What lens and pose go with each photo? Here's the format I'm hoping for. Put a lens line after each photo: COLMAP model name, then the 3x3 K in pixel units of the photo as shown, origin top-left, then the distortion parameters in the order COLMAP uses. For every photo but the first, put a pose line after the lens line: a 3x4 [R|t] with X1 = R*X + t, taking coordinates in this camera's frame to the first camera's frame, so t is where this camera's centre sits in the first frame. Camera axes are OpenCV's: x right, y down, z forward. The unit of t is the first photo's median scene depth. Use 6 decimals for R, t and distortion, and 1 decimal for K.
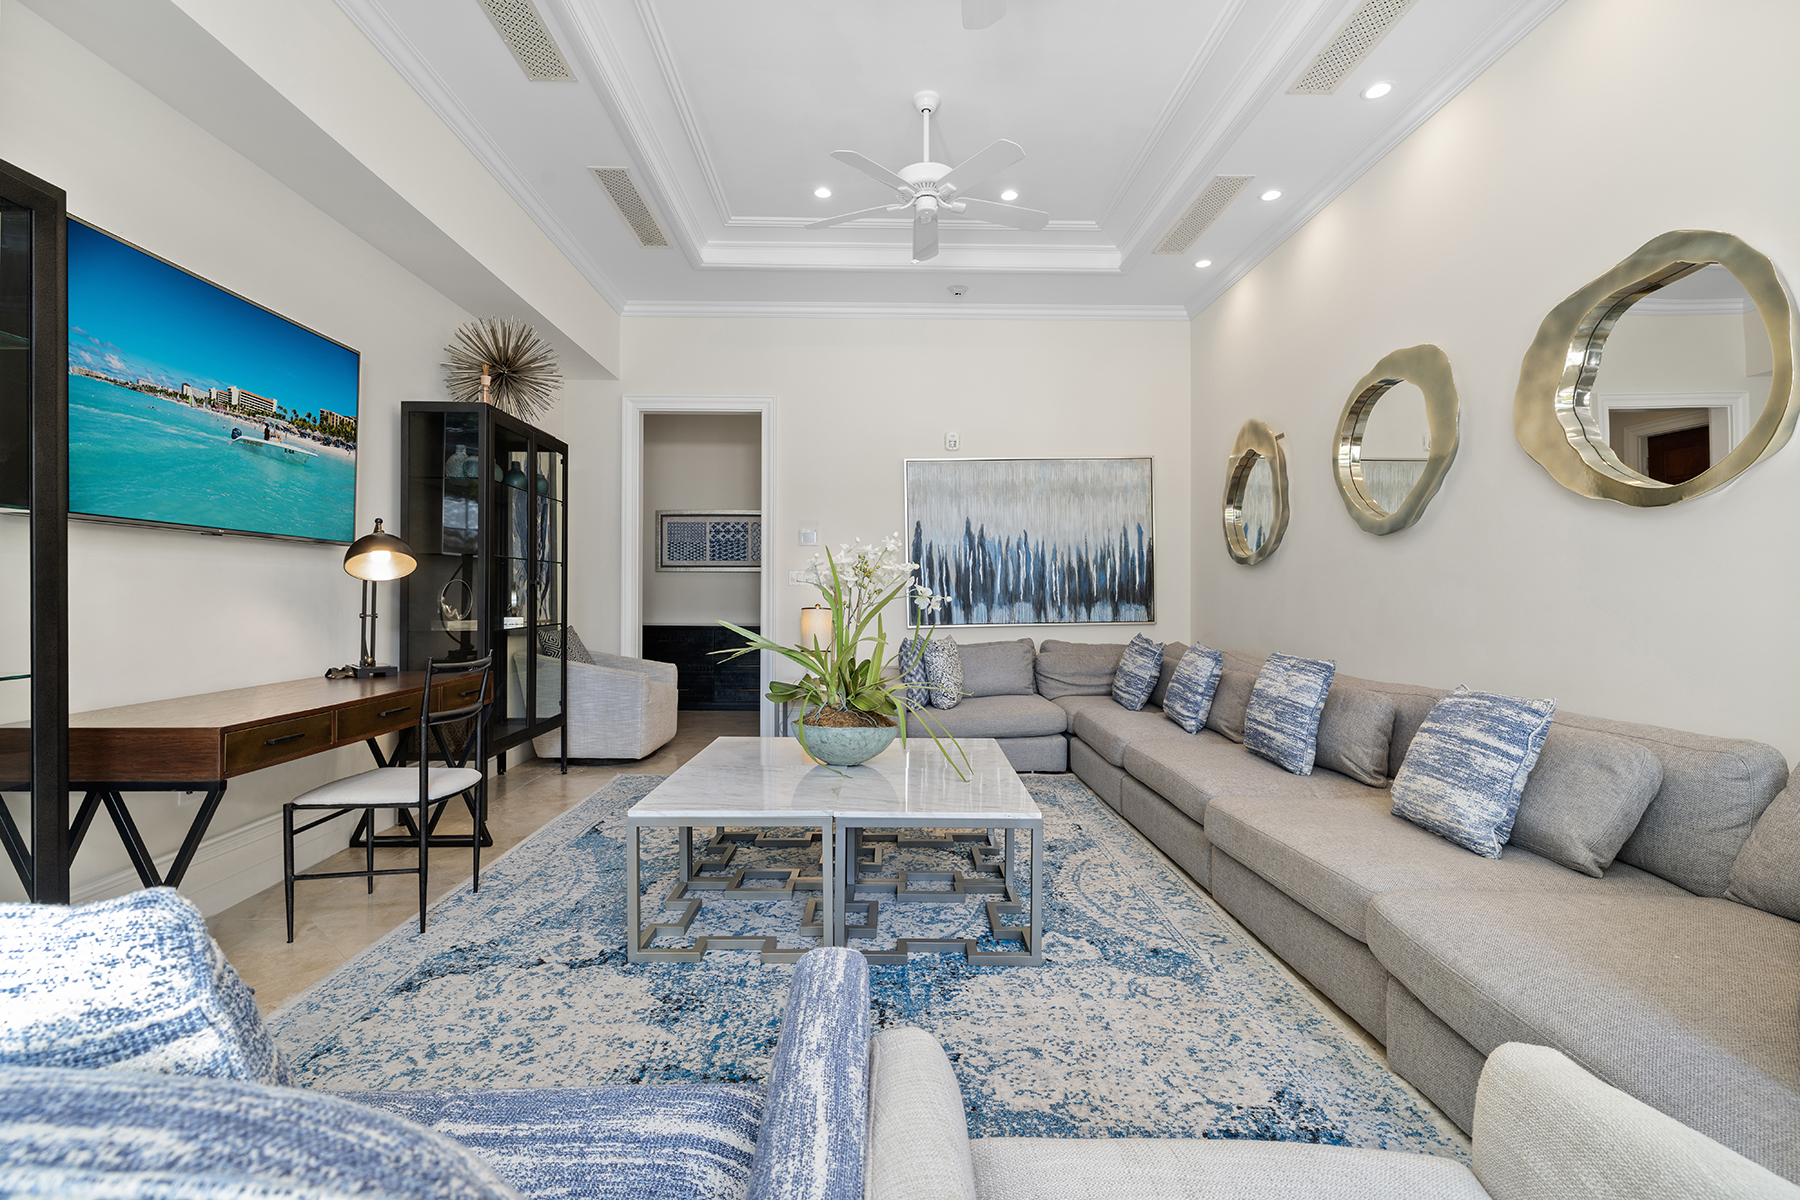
lens RADIAL K [[835.8, 0, 897.6], [0, 835.8, 596.2], [0, 0, 1]] dist [-0.000462, -0.000039]
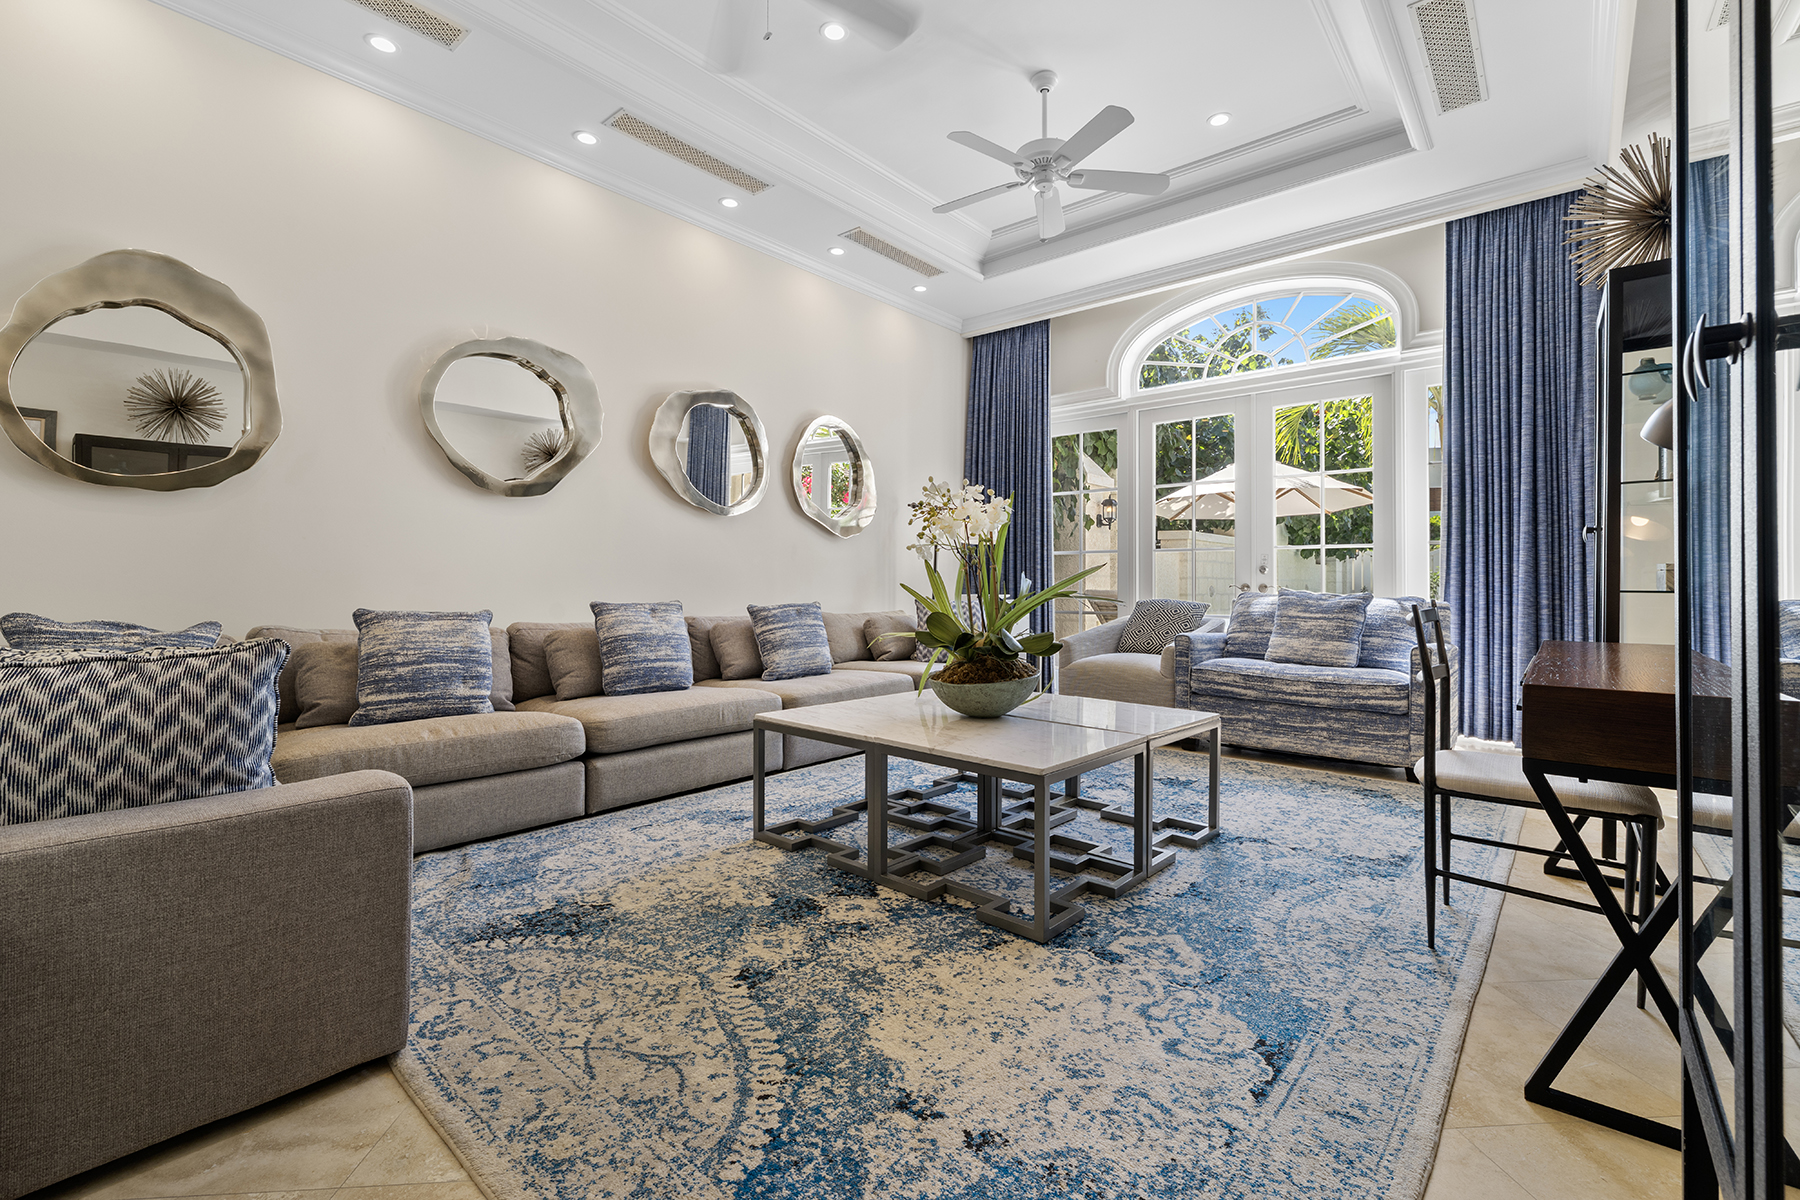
lens RADIAL K [[776.3, 0, 897.7], [0, 776.3, 590.7], [0, 0, 1]] dist [0.001535, 0.001366]
pose [[-0.739478, -0.001016, 0.673180, -0.619458], [-0.000273, 0.999999, 0.001210, 0.054361], [-0.673181, 0.000711, -0.739478, 1.806452]]
